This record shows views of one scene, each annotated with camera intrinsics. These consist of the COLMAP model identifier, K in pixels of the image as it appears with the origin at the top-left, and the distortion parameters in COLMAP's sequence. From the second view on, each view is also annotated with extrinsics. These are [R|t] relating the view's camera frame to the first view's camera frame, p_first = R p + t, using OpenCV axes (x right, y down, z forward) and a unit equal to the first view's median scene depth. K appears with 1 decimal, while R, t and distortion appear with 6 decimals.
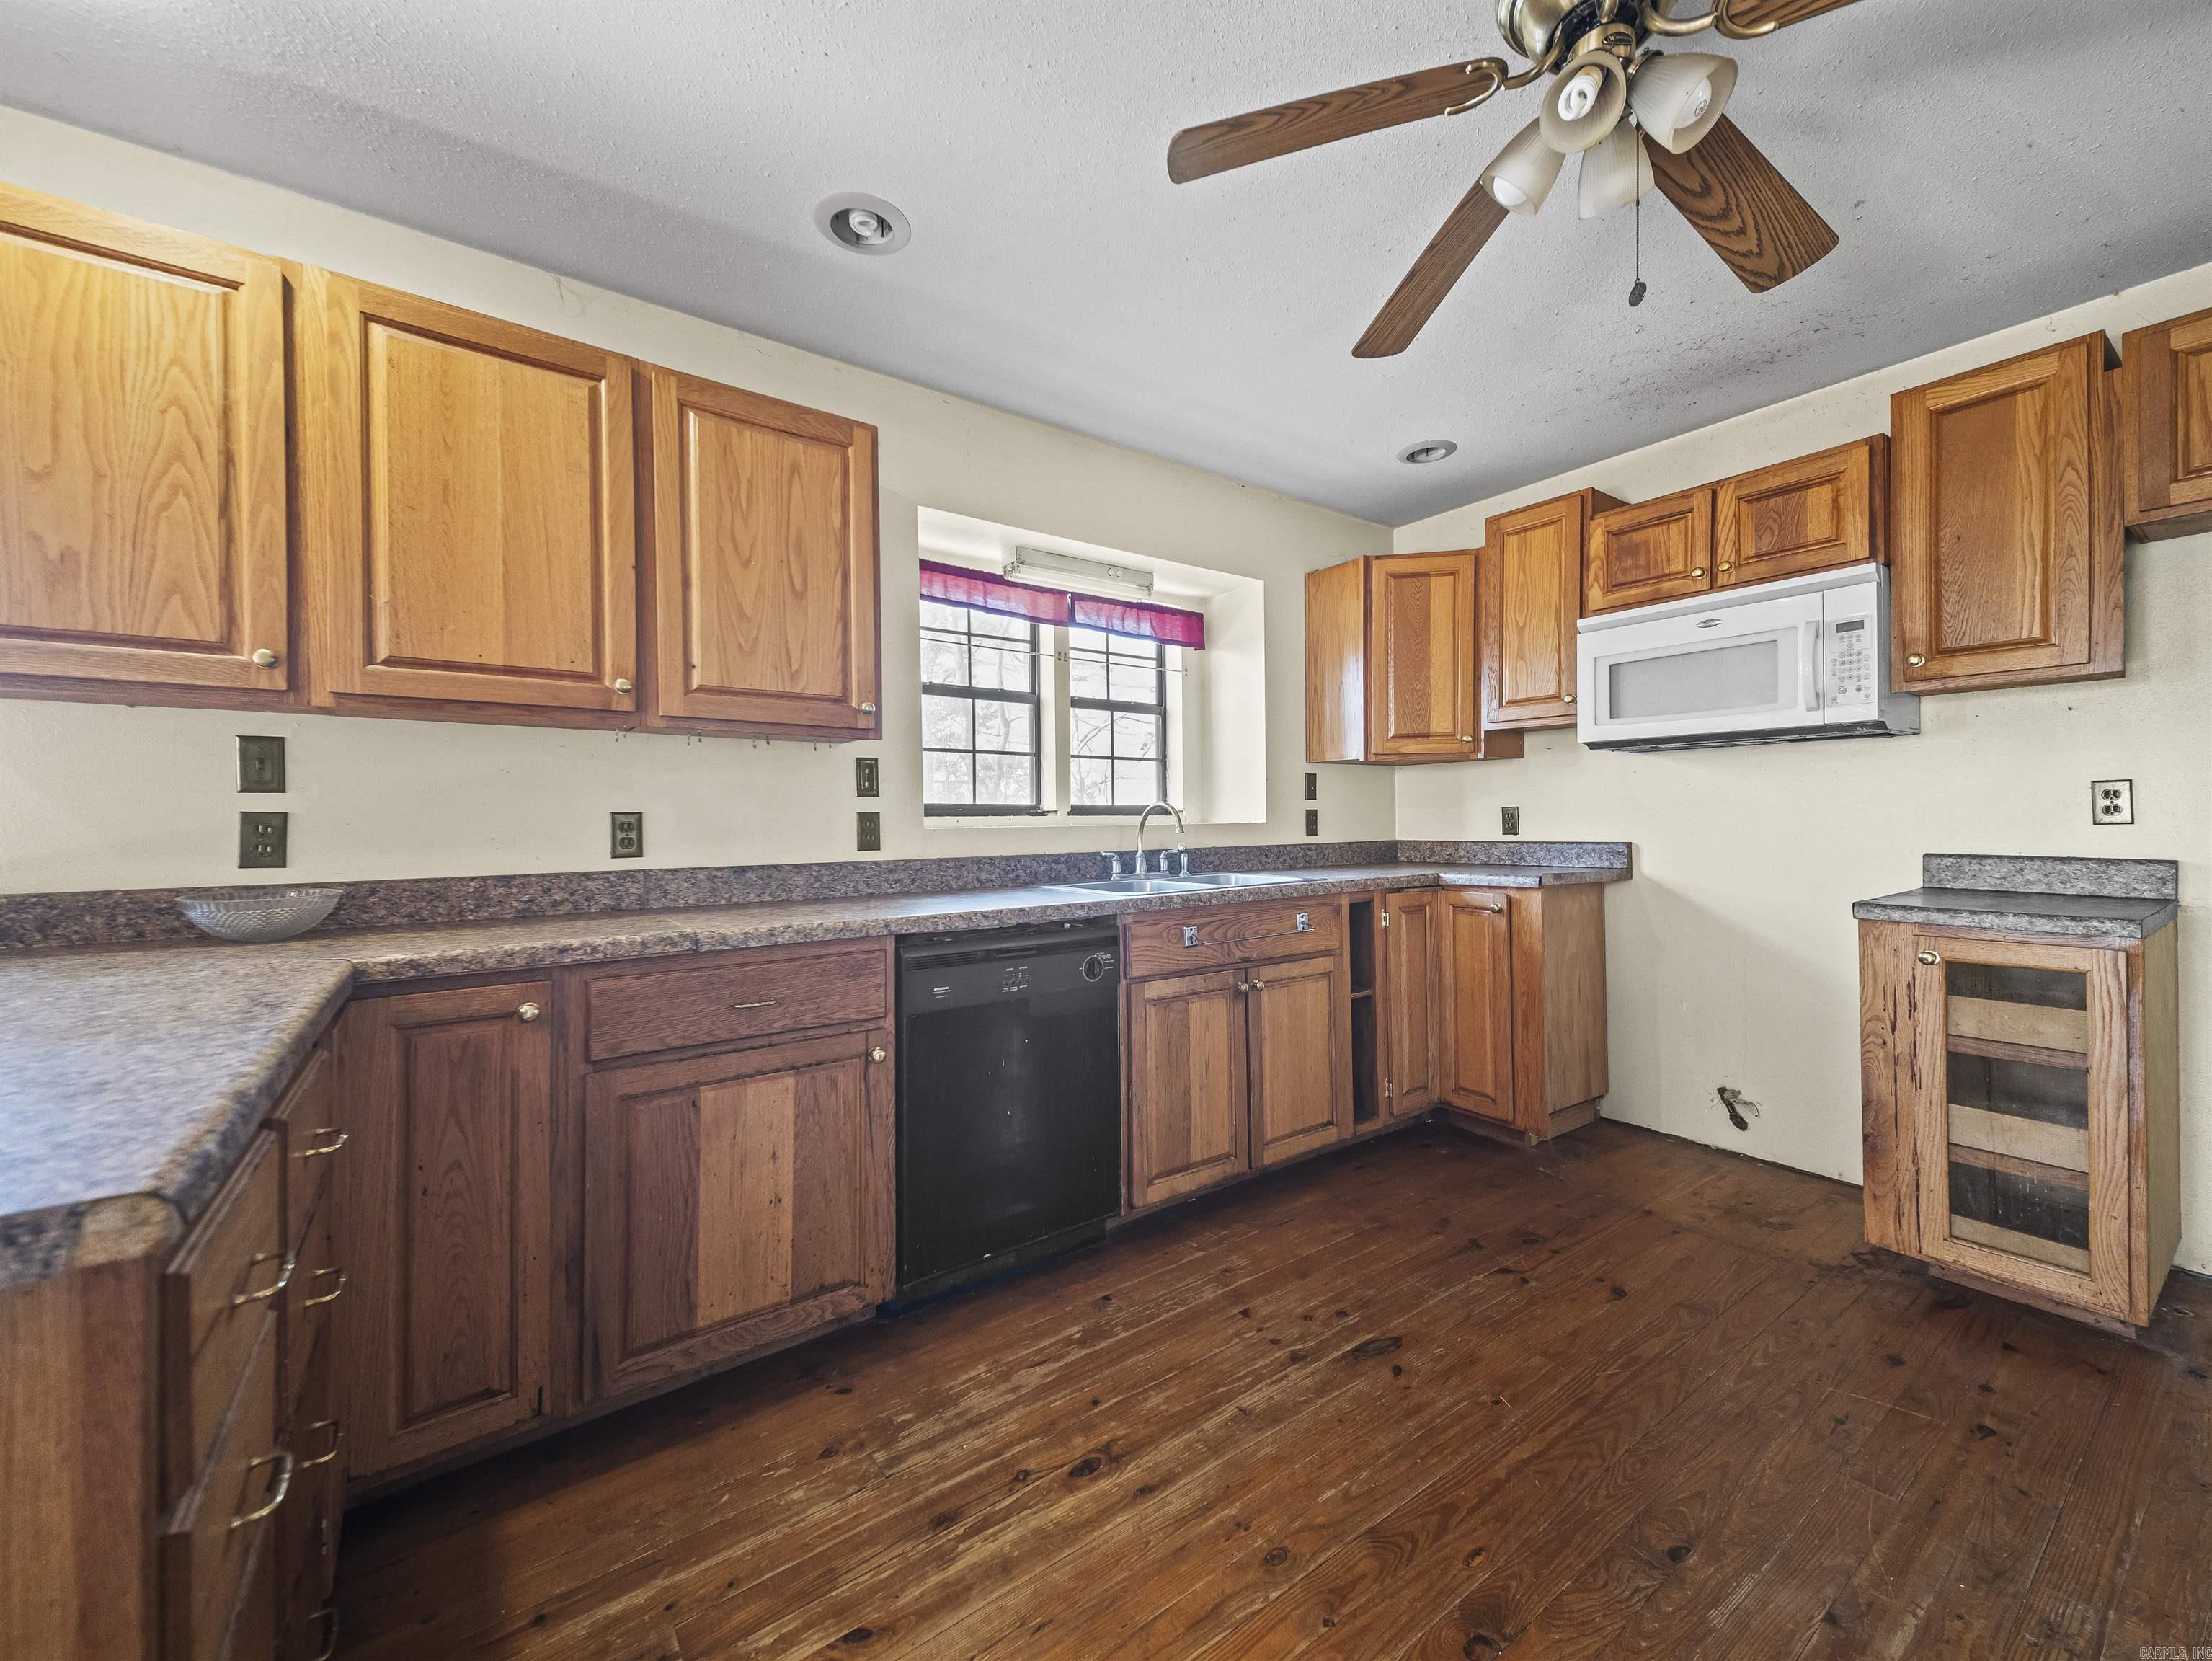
lens RADIAL K [[865.9, 0, 1115.6], [0, 865.9, 825.2], [0, 0, 1]] dist [0.055074, -0.021951]
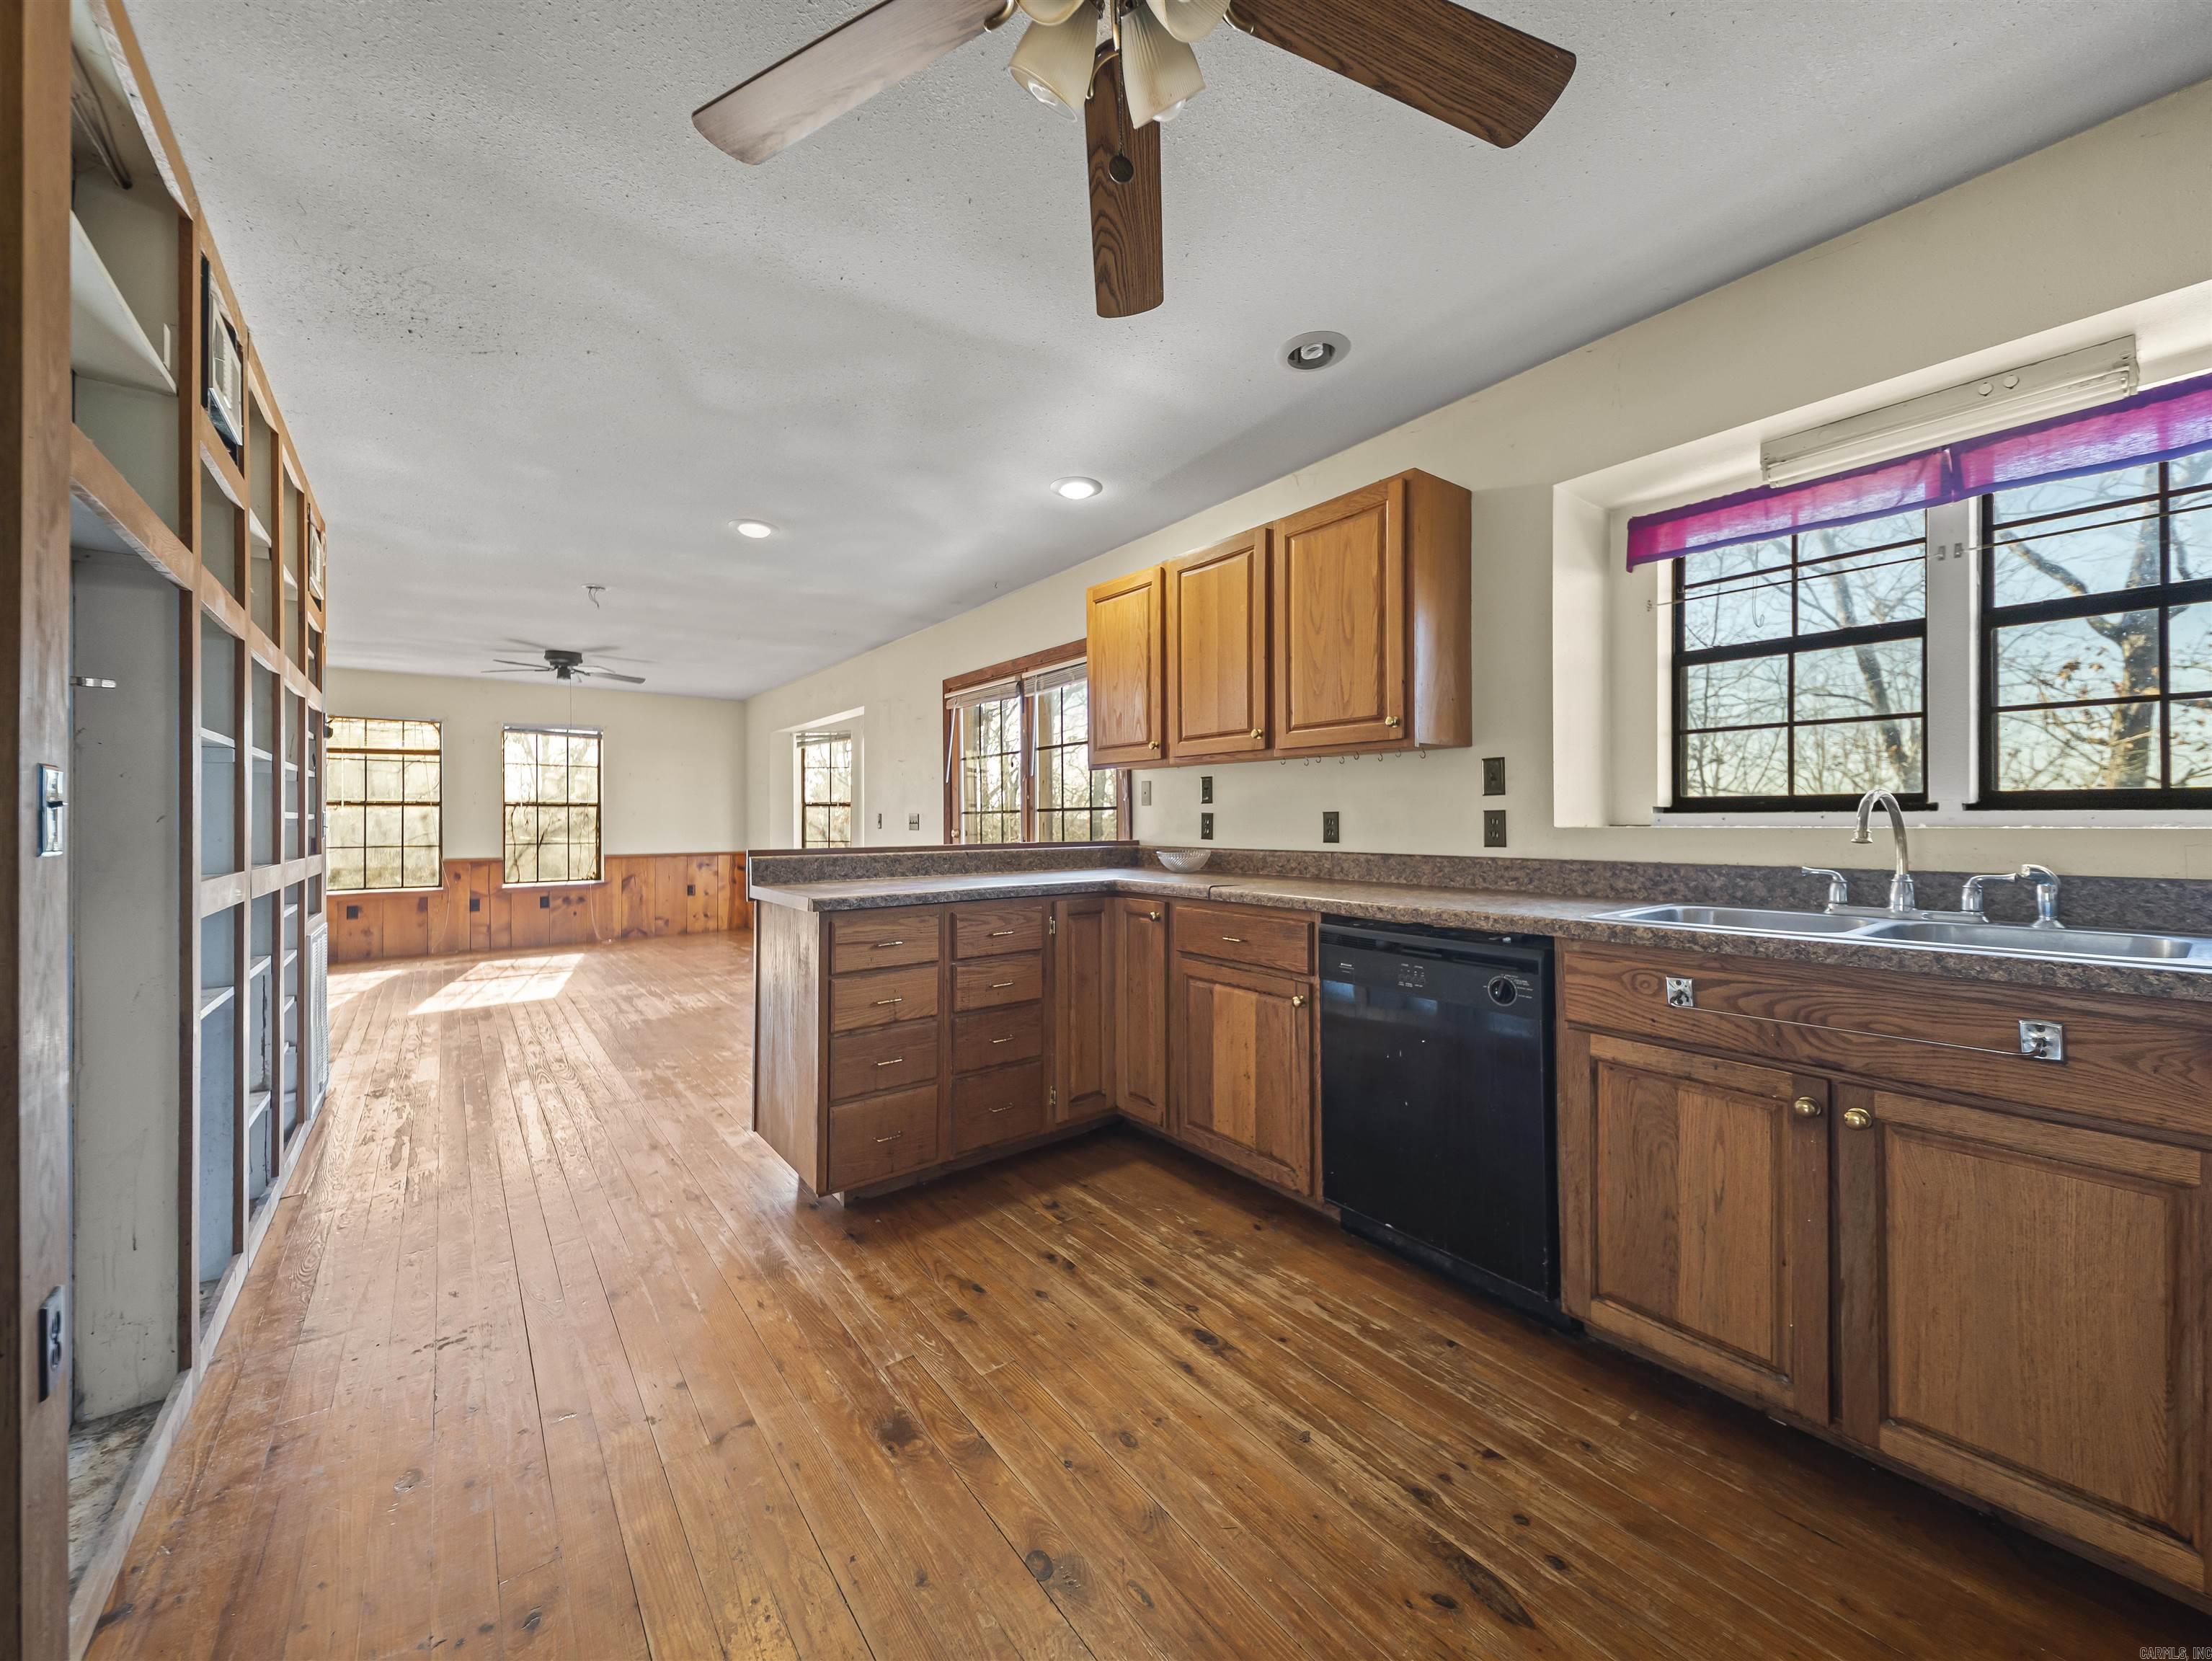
lens RADIAL K [[844.9, 0, 1109.5], [0, 844.9, 832.3], [0, 0, 1]] dist [0.062978, -0.025101]
pose [[0.026022, 0.025022, -0.999348, 0.737668], [-0.003162, 0.999684, 0.024948, -0.012669], [0.999656, 0.002511, 0.026093, 0.526196]]
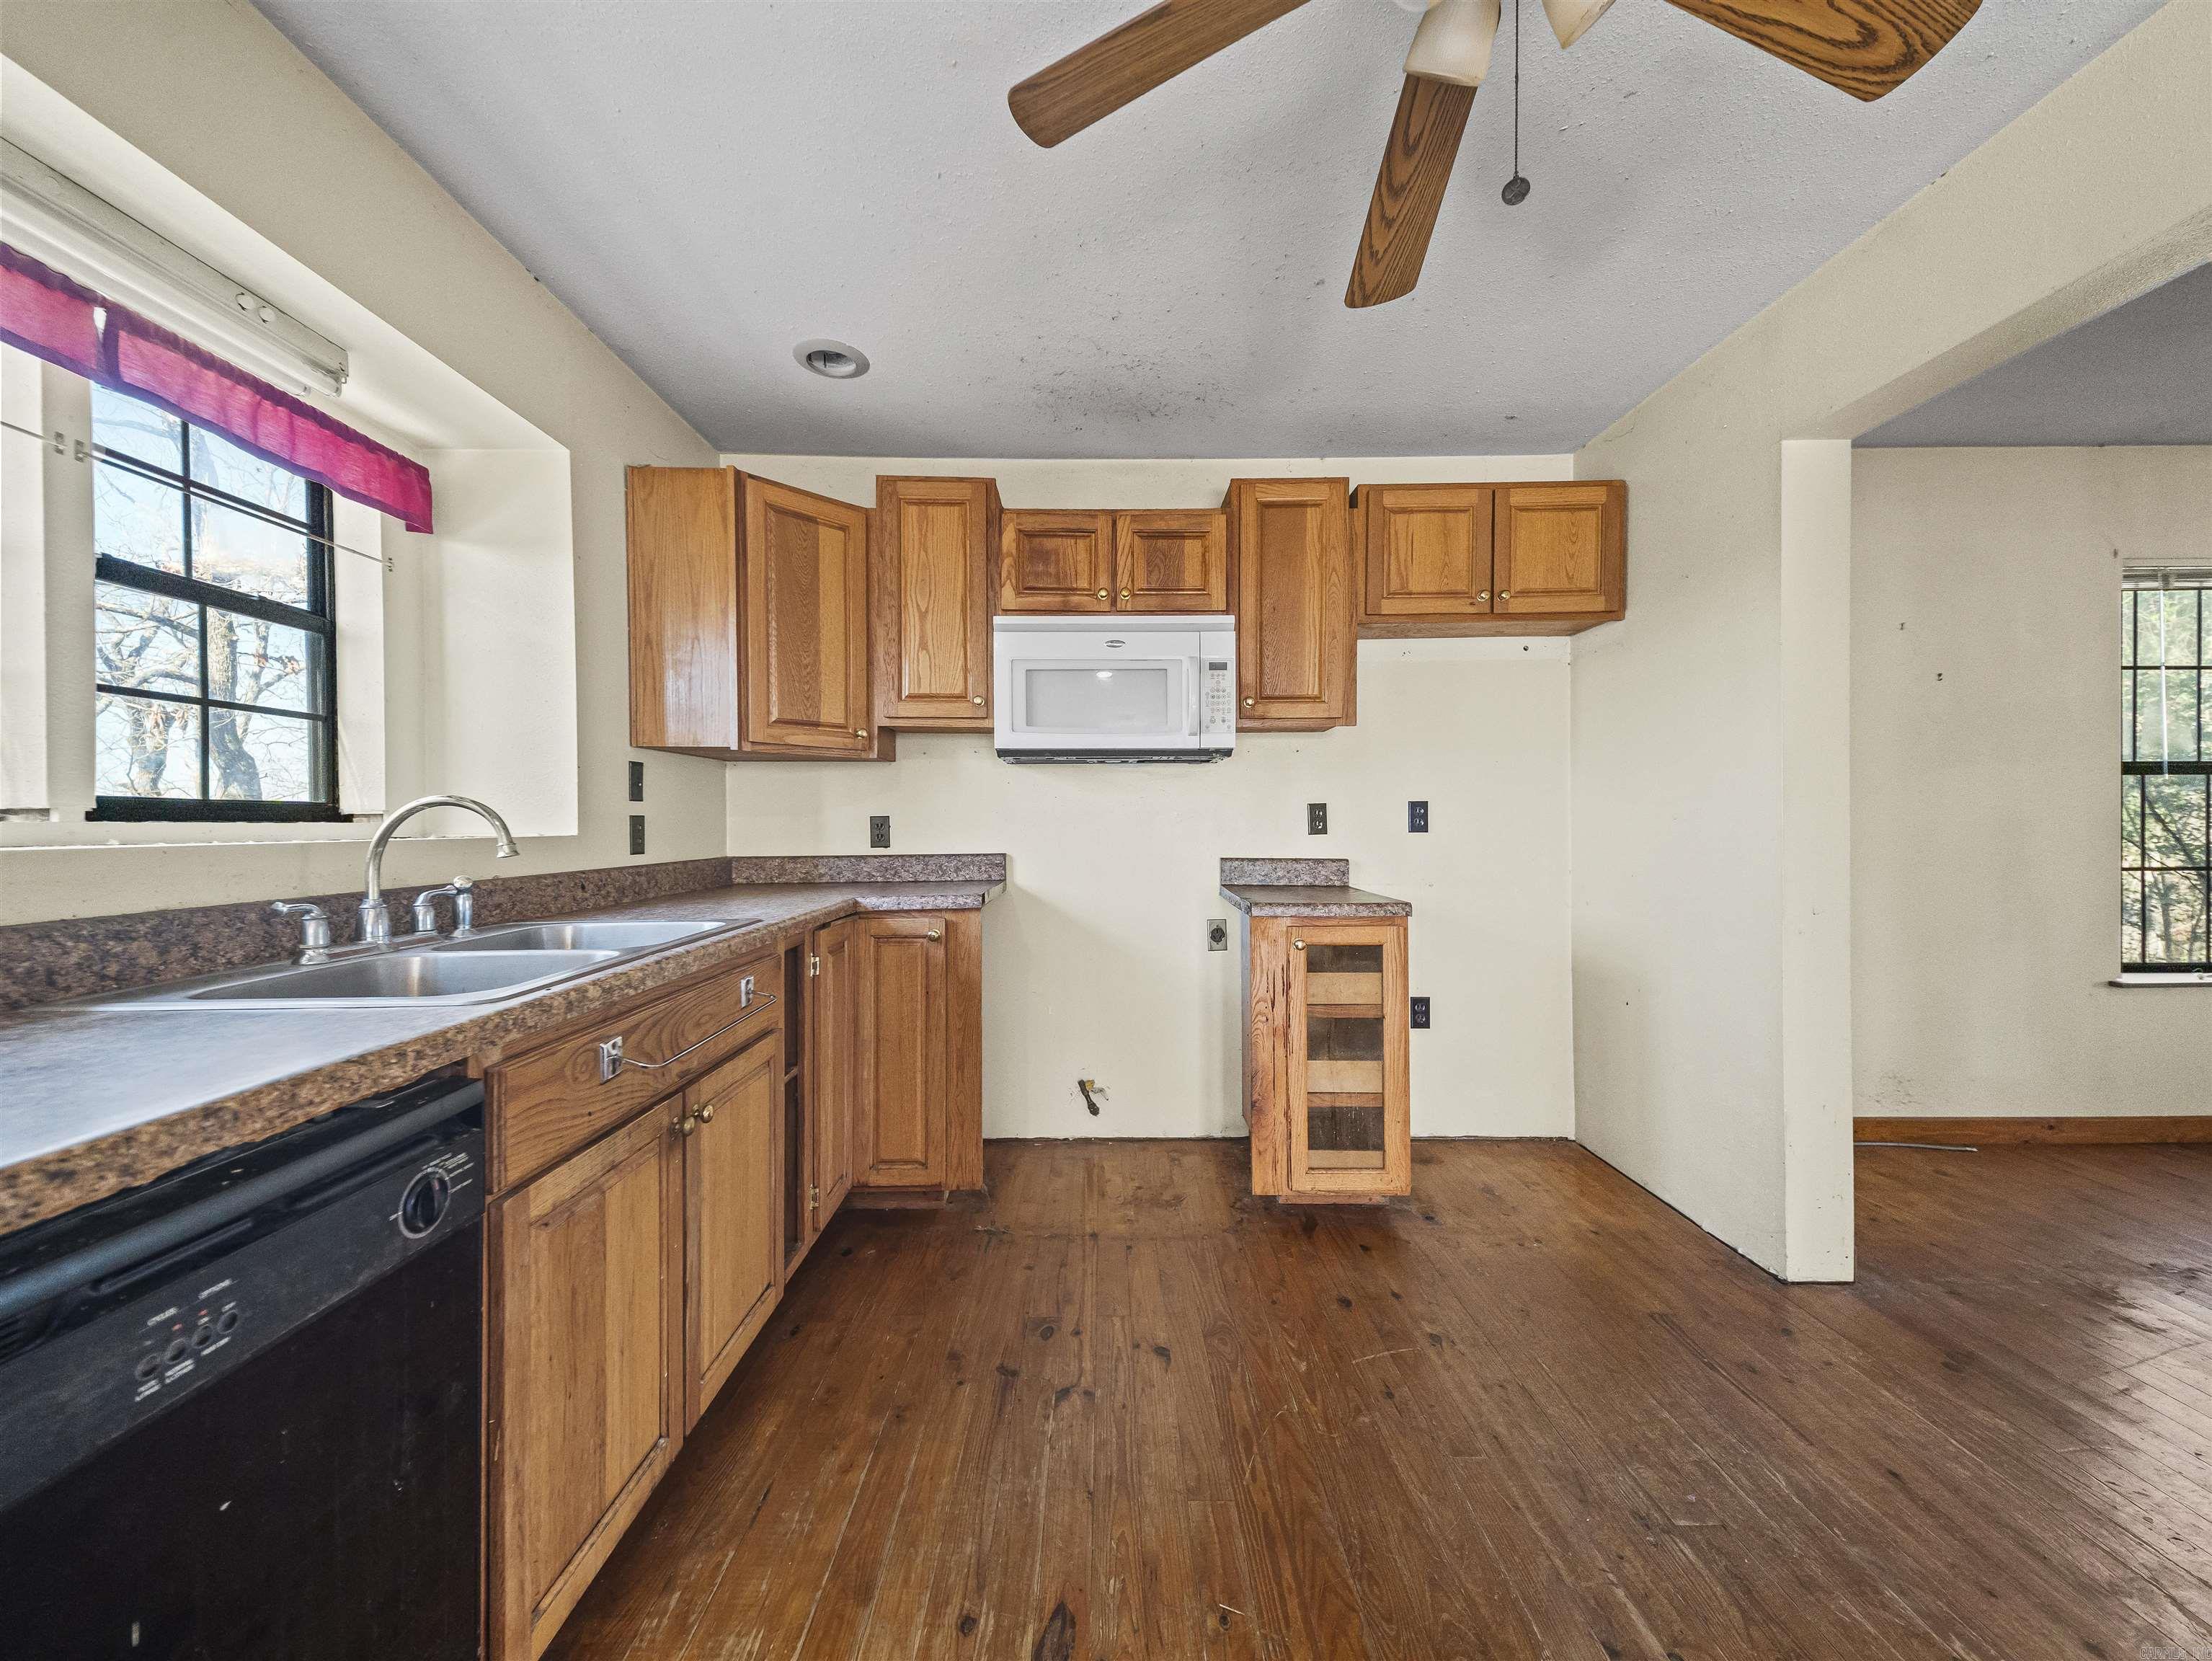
lens RADIAL K [[836.5, 0, 1106.0], [0, 836.5, 830.5], [0, 0, 1]] dist [0.055531, -0.018697]
pose [[0.584011, 0.000632, 0.811745, -0.150292], [0.003261, 0.999990, -0.003125, -0.004276], [-0.811739, 0.004472, 0.584003, 0.459783]]
